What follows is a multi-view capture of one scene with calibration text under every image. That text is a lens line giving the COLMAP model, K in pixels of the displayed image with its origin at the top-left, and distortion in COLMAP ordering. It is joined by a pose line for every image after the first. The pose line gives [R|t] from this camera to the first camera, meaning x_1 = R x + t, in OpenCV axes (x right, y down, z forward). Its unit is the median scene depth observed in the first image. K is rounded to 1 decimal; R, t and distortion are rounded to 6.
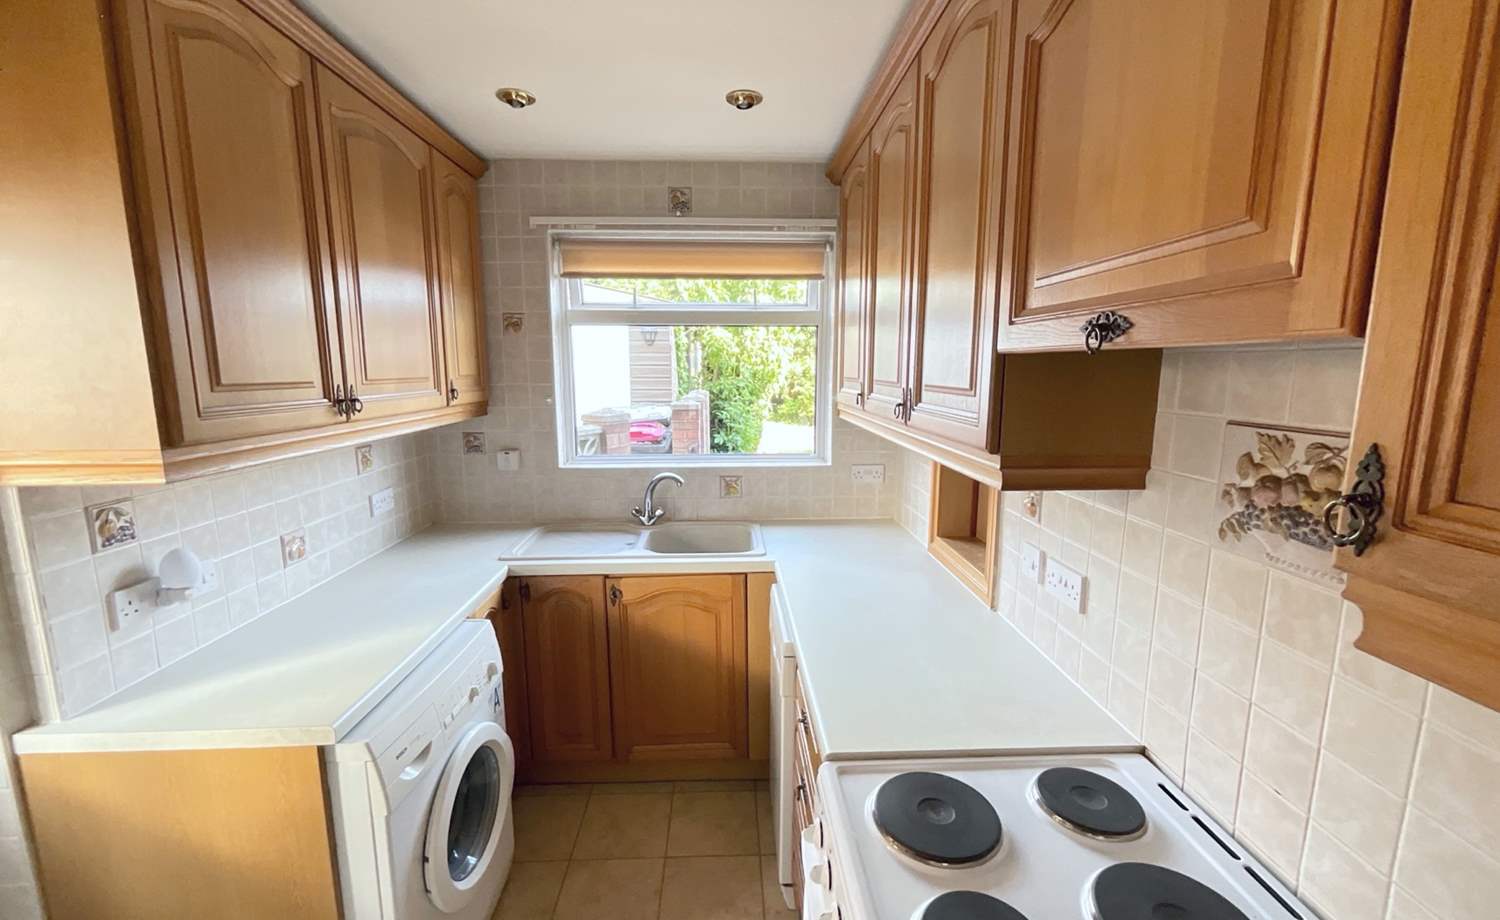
lens RADIAL K [[605.8, 0, 750.0], [0, 605.8, 460.0], [0, 0, 1]] dist [-0.002889, 0.000664]
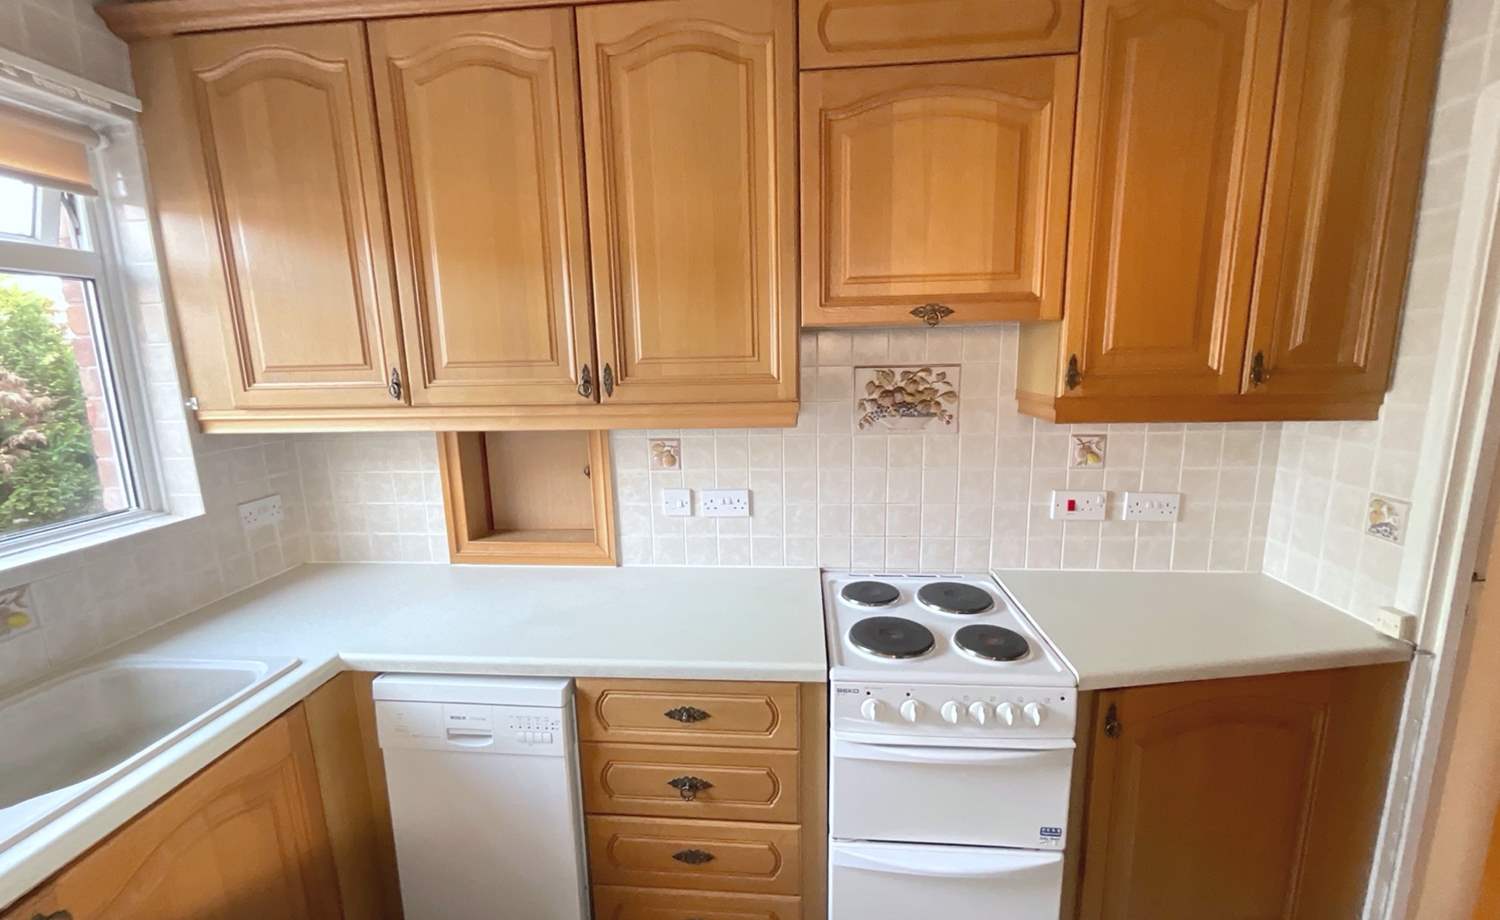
lens RADIAL K [[609.7, 0, 749.3], [0, 609.7, 460.9], [0, 0, 1]] dist [-0.003335, 0.000736]
pose [[0.128261, -0.176621, 0.975886, -0.528777], [0.173413, 0.972848, 0.153280, -0.057969], [-0.976462, 0.149572, 0.155407, 0.488588]]
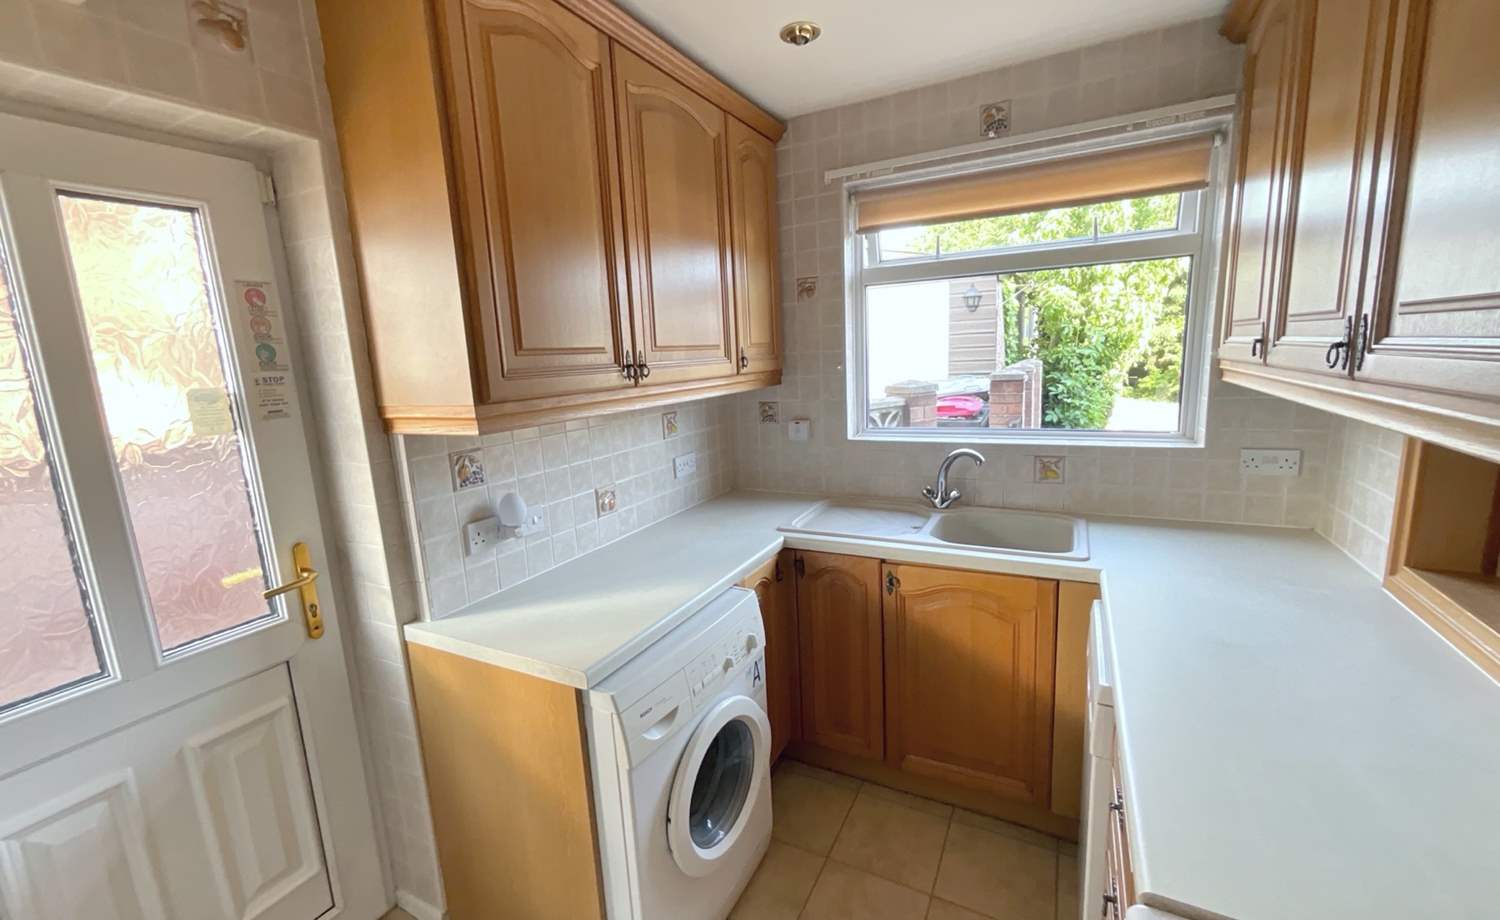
lens RADIAL K [[605.8, 0, 750.0], [0, 605.8, 460.0], [0, 0, 1]] dist [-0.002889, 0.000664]
pose [[0.865108, 0.047164, -0.499363, 0.034998], [-0.029510, 0.998631, 0.043194, 0.011225], [0.500717, -0.022632, 0.865315, 0.140275]]
